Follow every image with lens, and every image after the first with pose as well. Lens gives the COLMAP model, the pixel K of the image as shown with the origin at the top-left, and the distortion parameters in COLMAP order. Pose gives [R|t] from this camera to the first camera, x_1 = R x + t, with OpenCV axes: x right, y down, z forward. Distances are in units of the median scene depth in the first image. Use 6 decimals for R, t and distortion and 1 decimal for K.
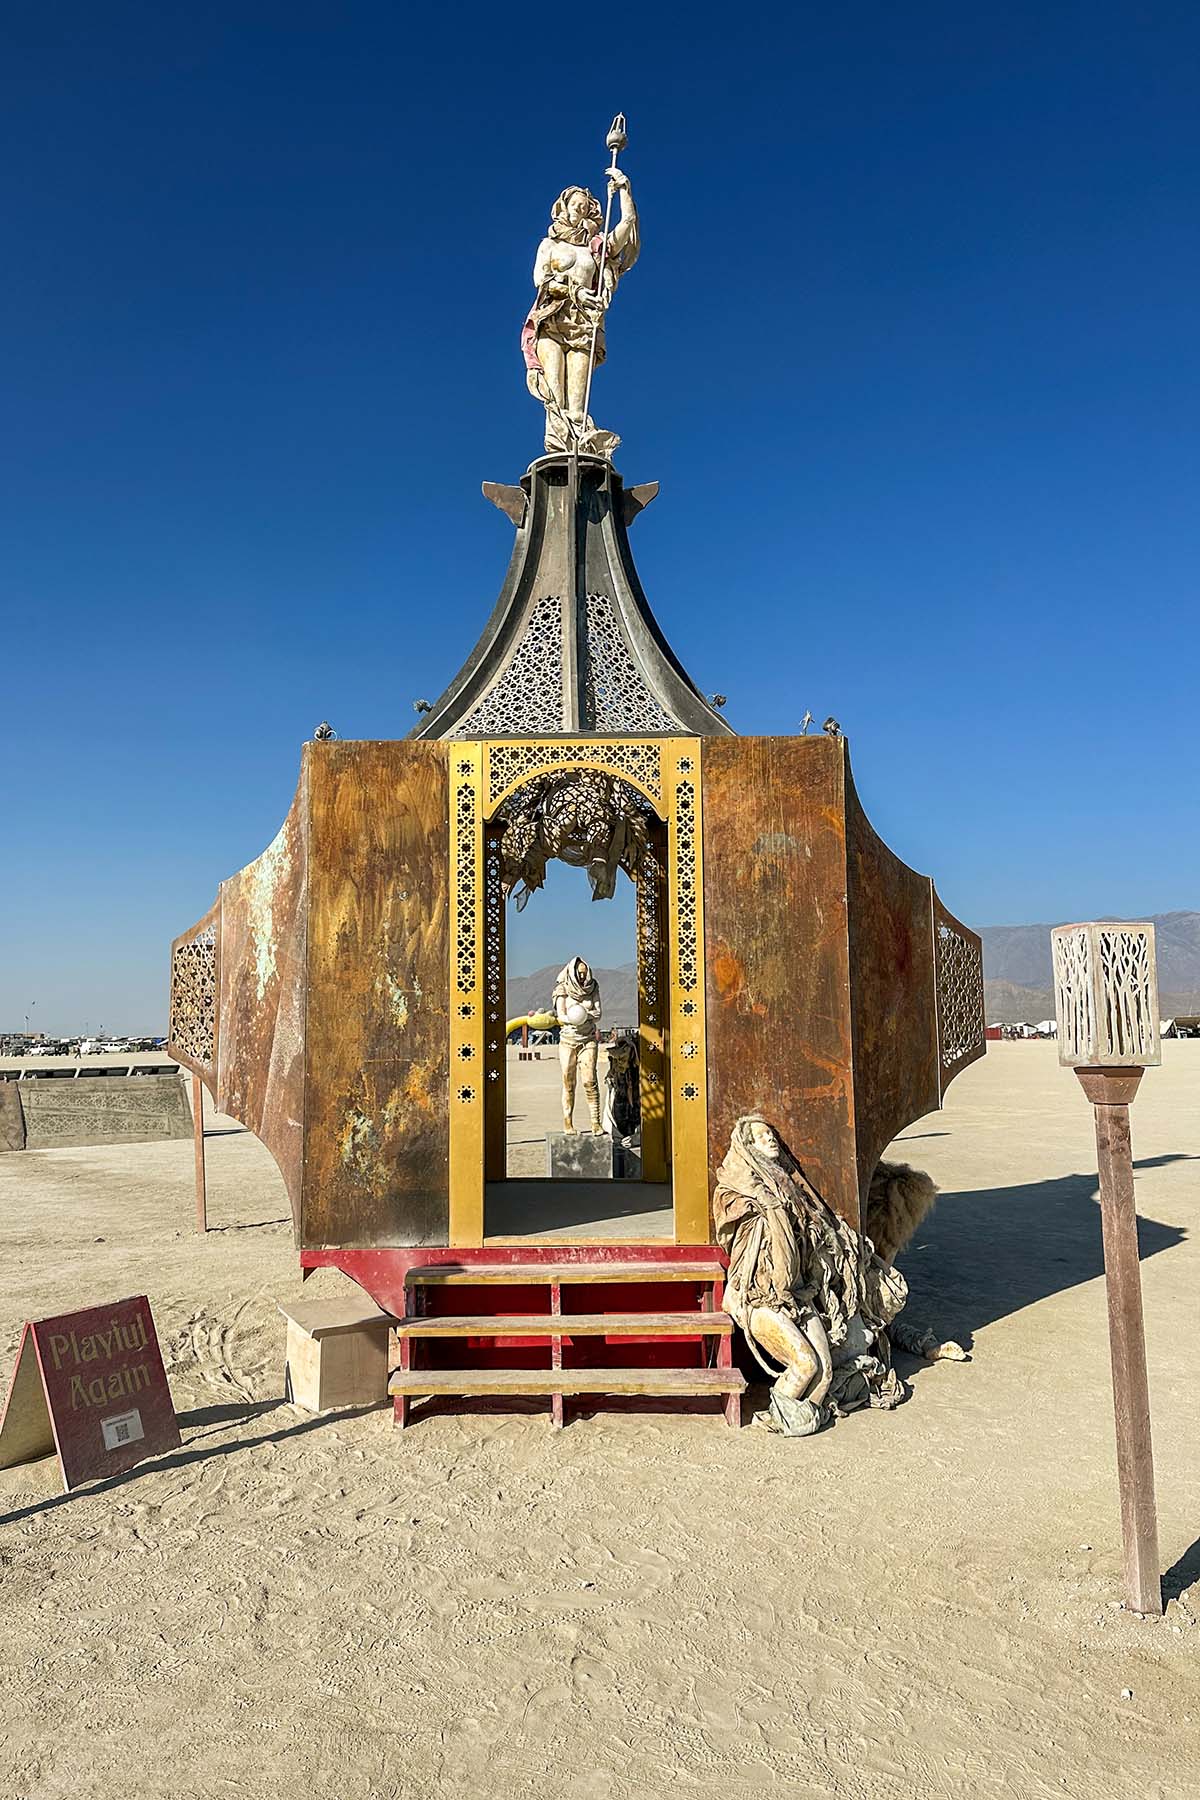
lens RADIAL K [[1269.5, 0, 545.6], [0, 1269.5, 911.6], [0, 0, 1]] dist [0.173302, -0.351048]
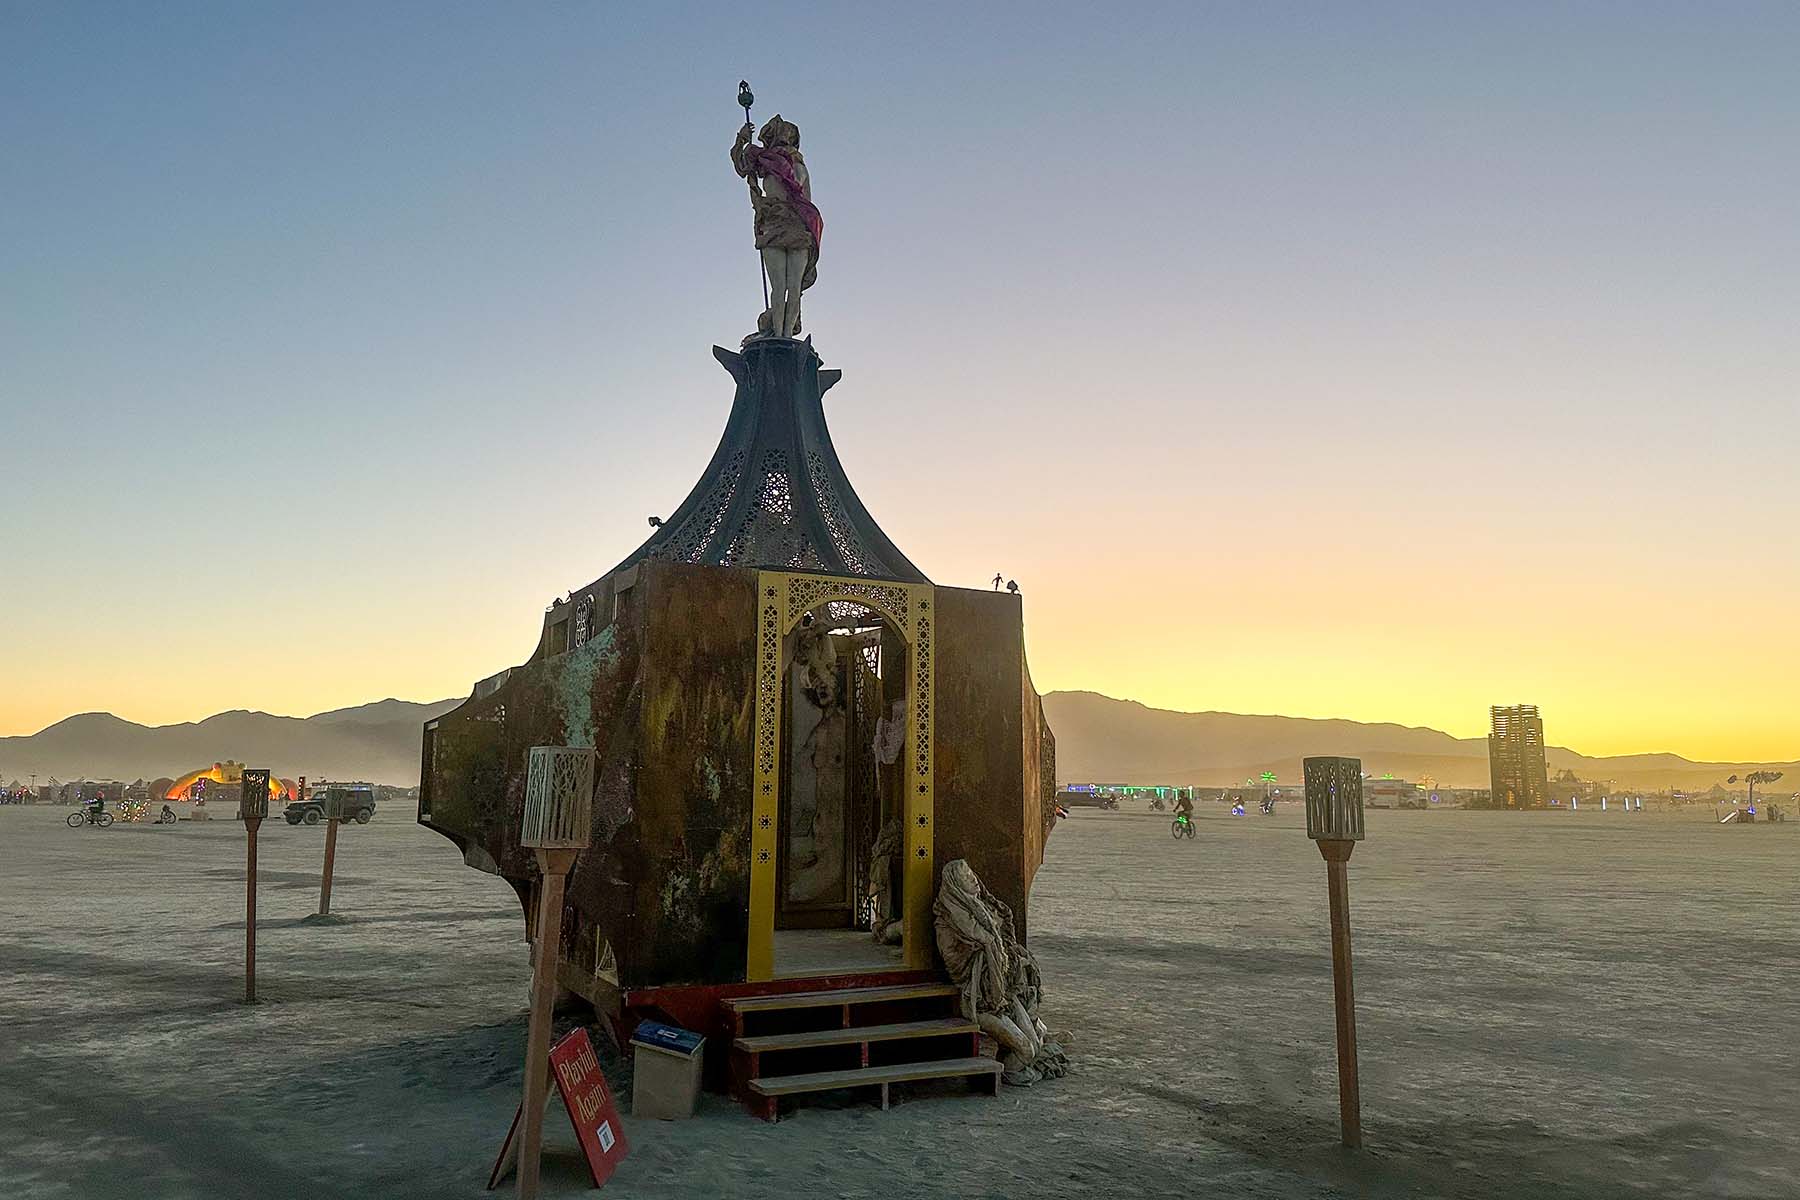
lens RADIAL K [[1269.5, 0, 900.0], [0, 1269.5, 600.0], [0, 0, 1]] dist [0.173302, -0.351048]
pose [[0.885197, 0.086847, 0.457038, -0.525165], [-0.060597, 0.995575, -0.071816, -0.023250], [-0.461253, 0.035876, 0.886543, -0.171031]]
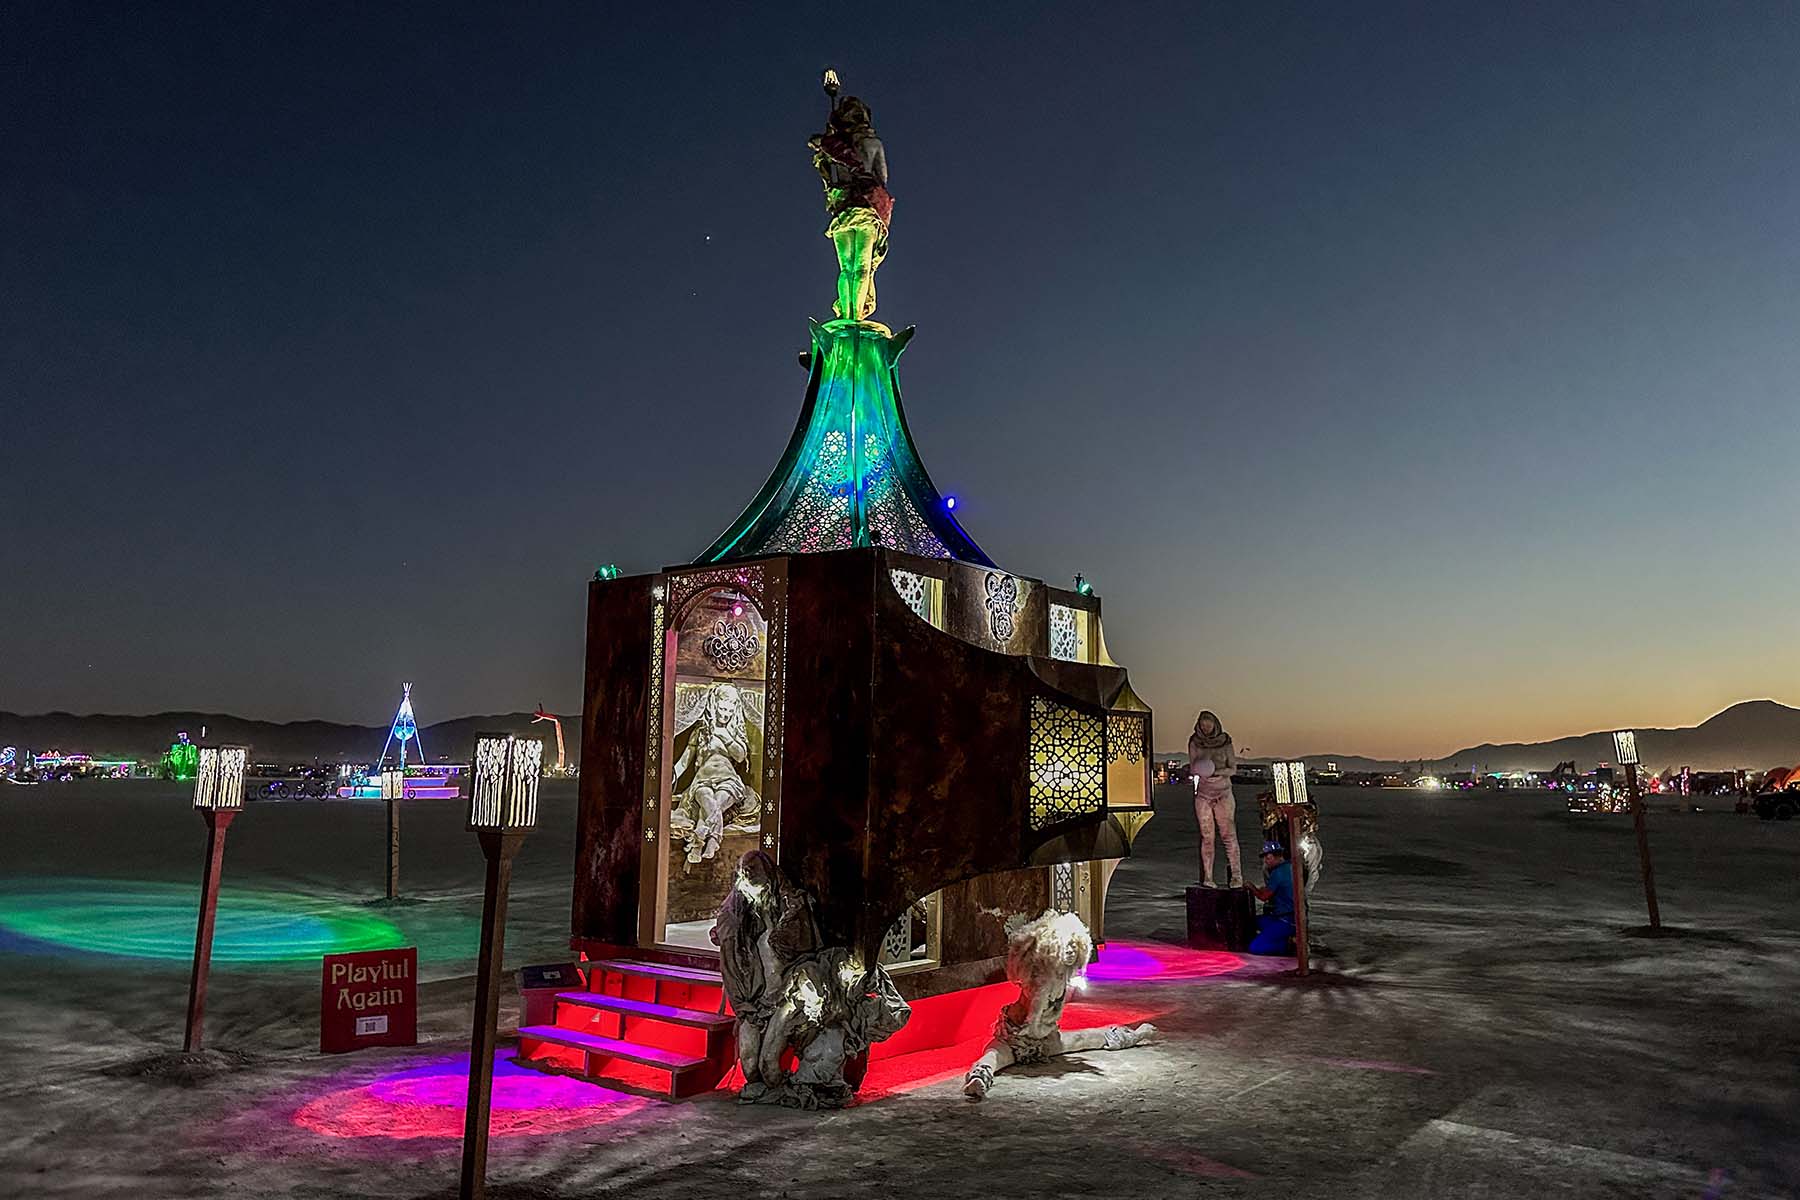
lens RADIAL K [[1269.5, 0, 900.0], [0, 1269.5, 600.0], [0, 0, 1]] dist [0.173302, -0.351048]
pose [[0.784058, -0.061601, -0.617623, 0.986603], [0.041594, 0.998041, -0.046740, -0.030485], [0.619293, 0.010958, 0.785084, 0.086766]]
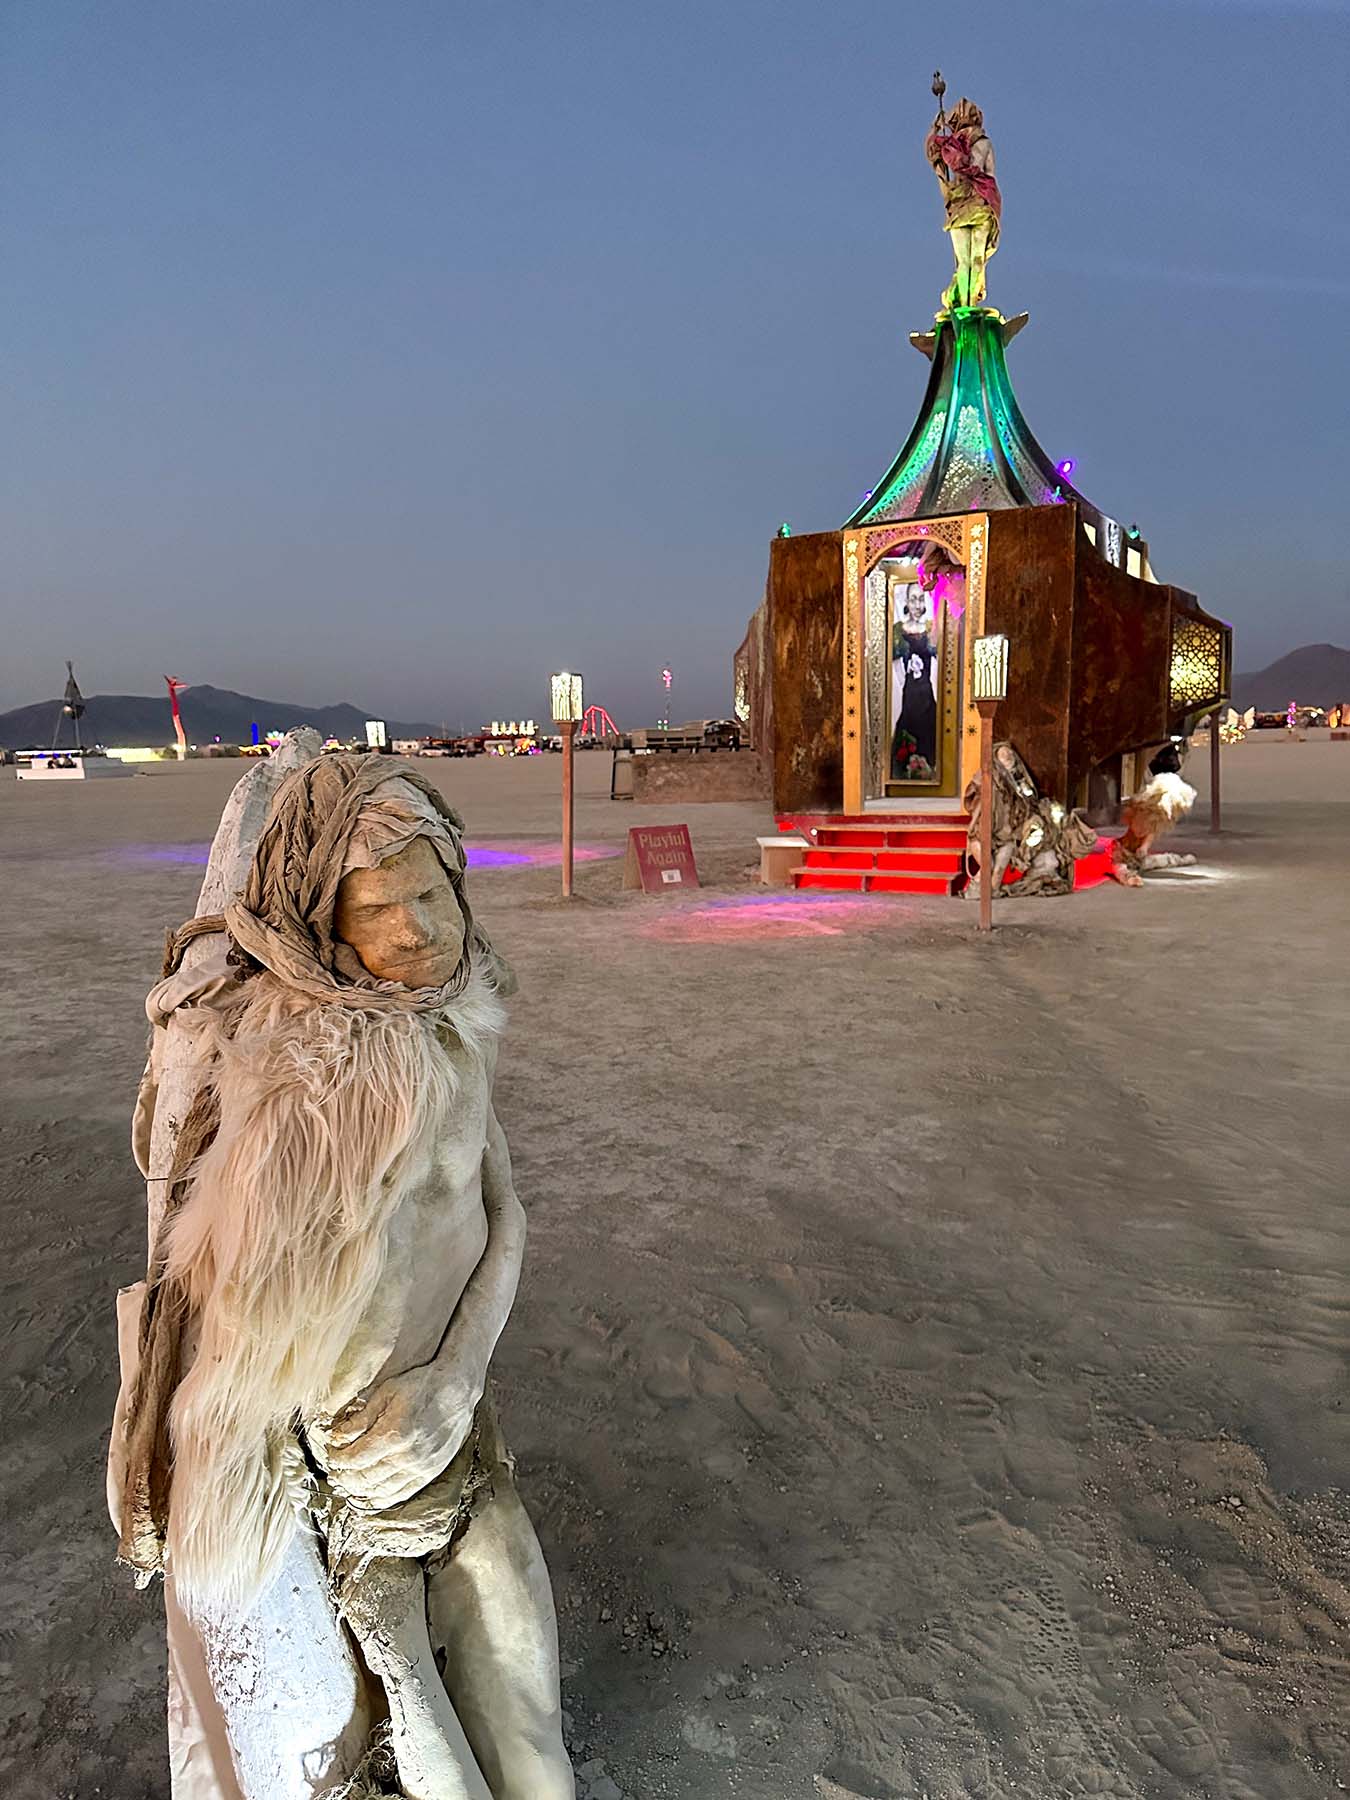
lens RADIAL K [[1222.7, 0, 675.5], [0, 1222.7, 913.9], [0, 0, 1]] dist [0.140353, -0.246020]
pose [[0.858904, 0.058693, -0.508763, 0.625181], [0.068140, 0.971482, 0.227110, -0.025404], [0.507584, -0.229733, 0.830411, -0.650480]]
